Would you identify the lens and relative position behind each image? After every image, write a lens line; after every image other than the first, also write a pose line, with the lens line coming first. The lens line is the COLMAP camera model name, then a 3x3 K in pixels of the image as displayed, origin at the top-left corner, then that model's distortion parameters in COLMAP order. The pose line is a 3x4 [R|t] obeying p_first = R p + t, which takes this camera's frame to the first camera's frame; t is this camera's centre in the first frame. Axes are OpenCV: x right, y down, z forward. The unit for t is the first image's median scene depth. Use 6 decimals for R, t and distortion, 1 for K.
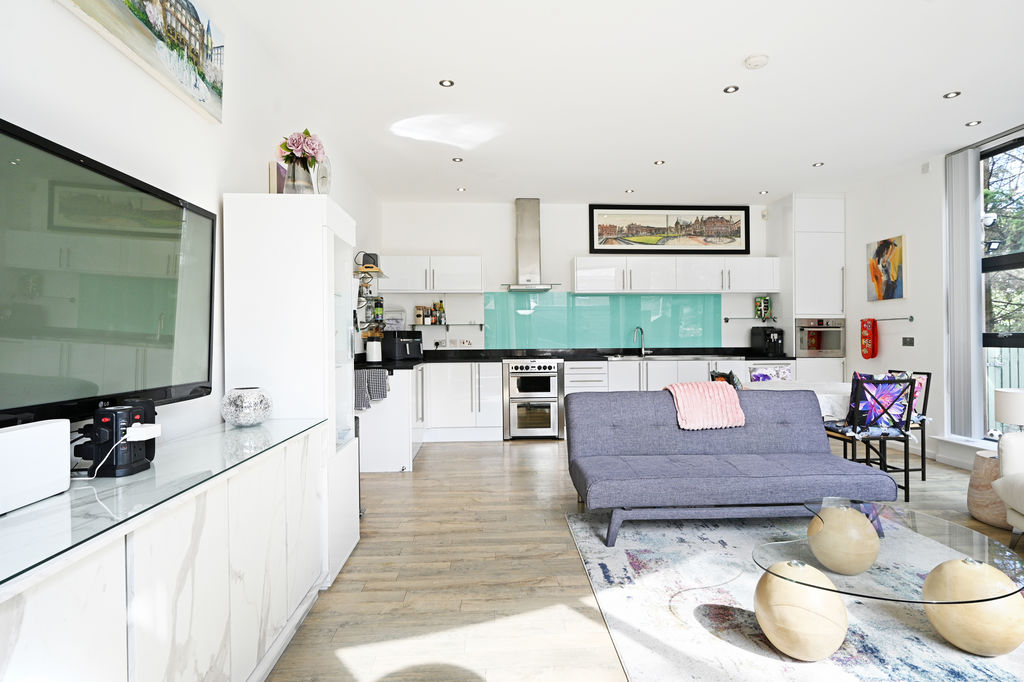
lens RADIAL K [[537.2, 0, 526.1], [0, 537.2, 336.7], [0, 0, 1]] dist [-0.001706, 0.000507]
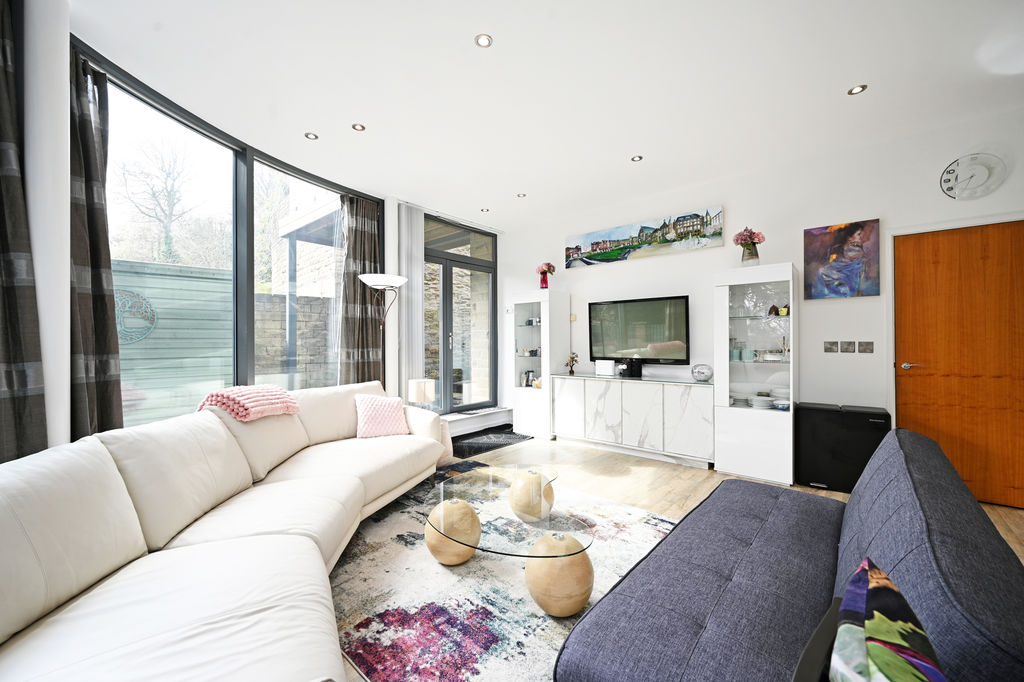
lens RADIAL K [[407.4, 0, 502.2], [0, 407.4, 340.0], [0, 0, 1]] dist [-0.000571, -0.000053]
pose [[-0.719940, 0.009957, -0.693965, 0.535089], [0.009853, 0.999943, 0.004126, -0.010710], [0.693966, -0.003867, -0.719997, 0.672788]]
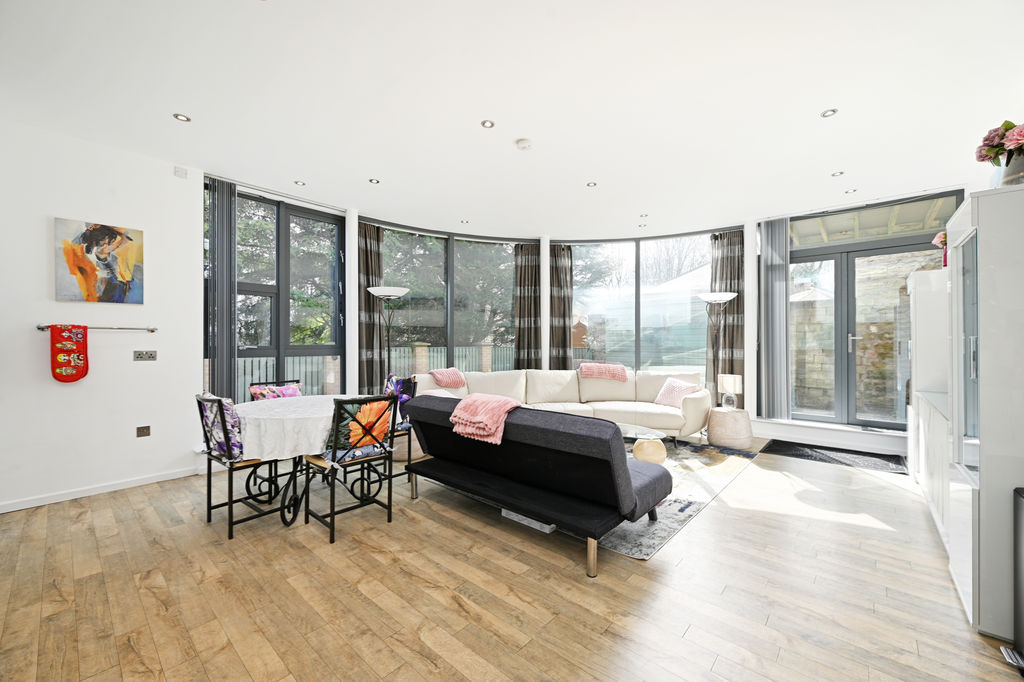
lens RADIAL K [[398.3, 0, 505.9], [0, 398.3, 338.5], [0, 0, 1]] dist [-0.001199, -0.000229]
pose [[-0.692131, 0.015279, 0.721610, -0.144473], [0.004170, 0.999844, -0.017171, -0.004870], [-0.721760, -0.008875, -0.692086, 0.992048]]
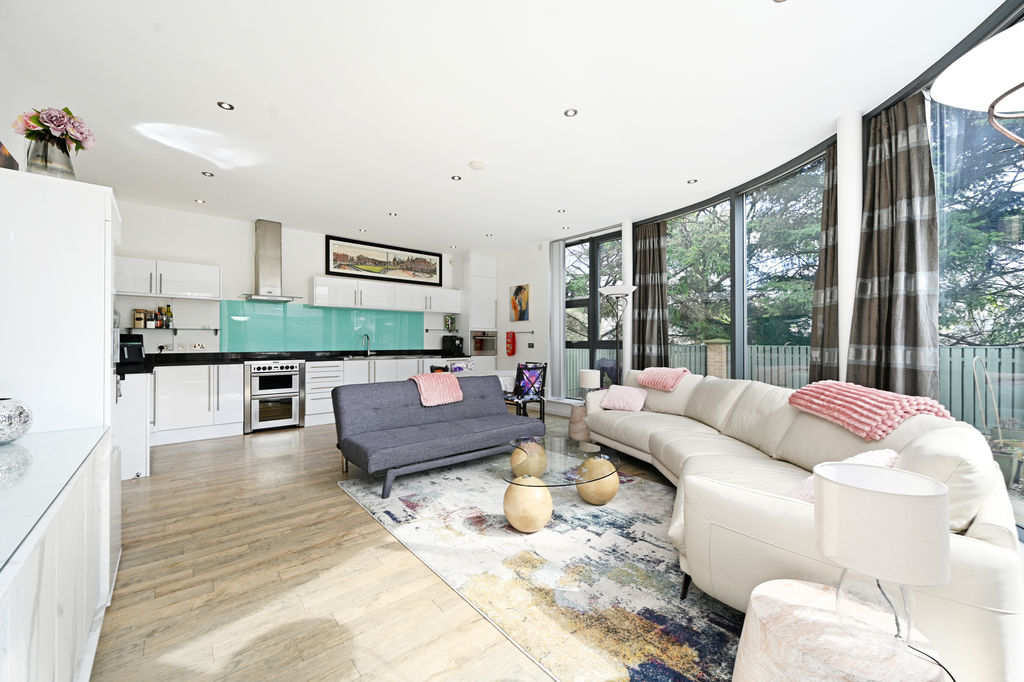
lens RADIAL K [[395.4, 0, 513.2], [0, 395.4, 339.2], [0, 0, 1]] dist [0.000624, 0.000093]
pose [[0.800749, 0.010489, 0.598909, -0.096486], [-0.005543, 0.999934, -0.010100, 0.001659], [-0.598975, 0.004768, 0.800754, 0.010564]]
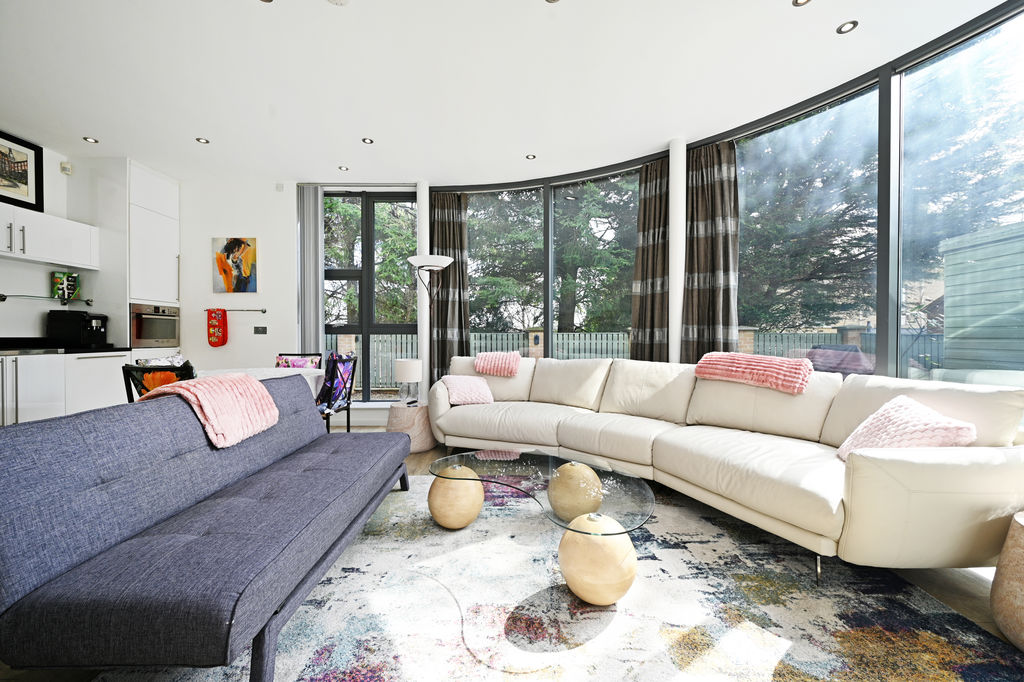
lens RADIAL K [[398.3, 0, 505.9], [0, 398.3, 338.5], [0, 0, 1]] dist [-0.001199, -0.000229]
pose [[0.073007, -0.001991, 0.997329, -0.106749], [-0.002638, 0.999994, 0.002189, 0.022671], [-0.997328, -0.002791, 0.073001, 0.393010]]
